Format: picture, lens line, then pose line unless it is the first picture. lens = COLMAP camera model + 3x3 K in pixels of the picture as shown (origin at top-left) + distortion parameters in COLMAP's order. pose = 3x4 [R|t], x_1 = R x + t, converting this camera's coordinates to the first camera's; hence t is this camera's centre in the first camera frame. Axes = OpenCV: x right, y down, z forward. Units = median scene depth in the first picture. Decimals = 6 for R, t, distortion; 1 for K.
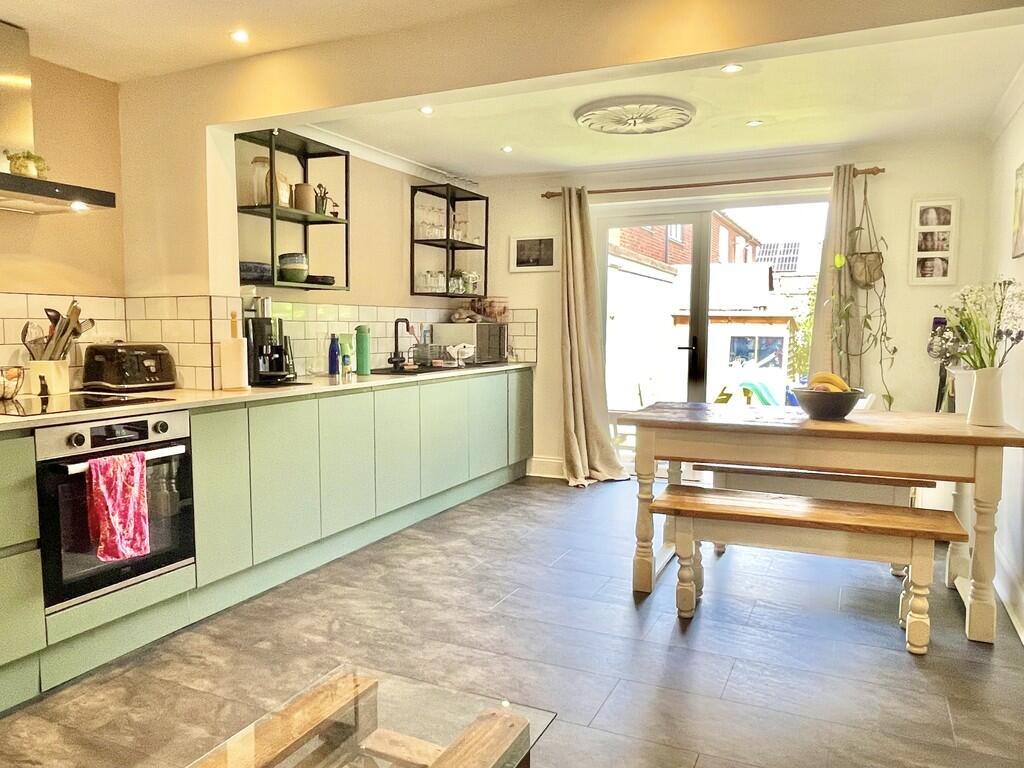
lens RADIAL K [[786.8, 0, 519.0], [0, 786.8, 391.1], [0, 0, 1]] dist [0.055241, -0.002697]
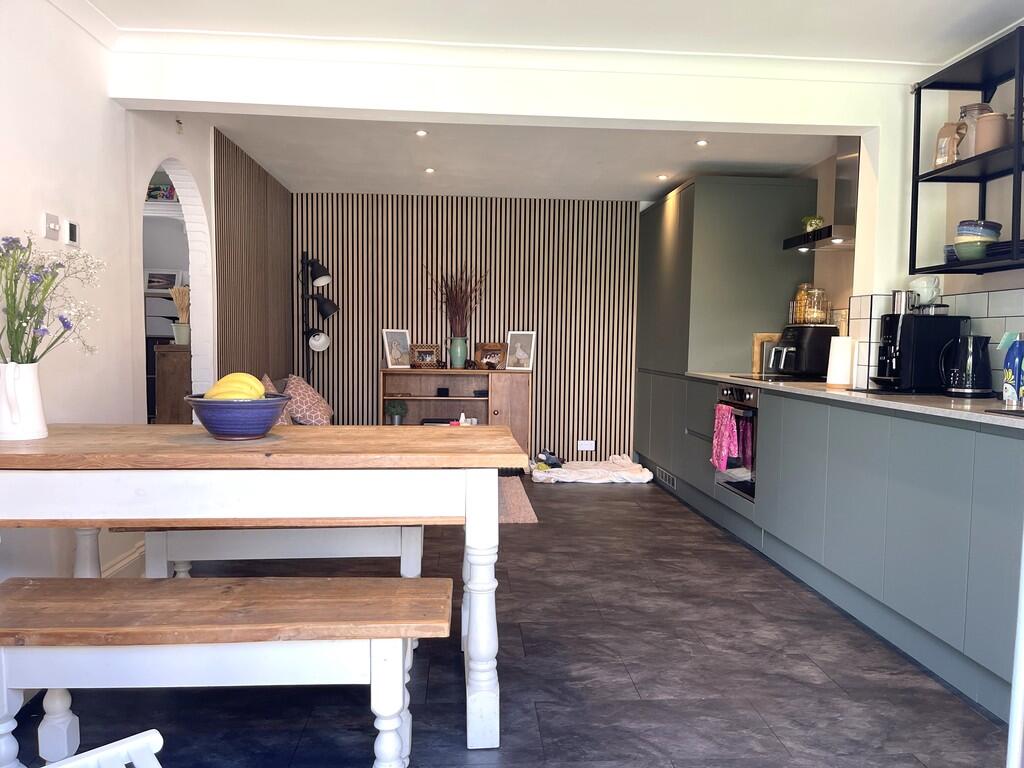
lens RADIAL K [[786.8, 0, 516.9], [0, 786.8, 382.7], [0, 0, 1]] dist [0.055241, -0.002697]
pose [[-0.887571, 0.013412, -0.460475, 0.494769], [-0.049384, 0.991046, 0.124054, -0.119233], [0.458016, 0.132847, -0.878961, 1.714854]]
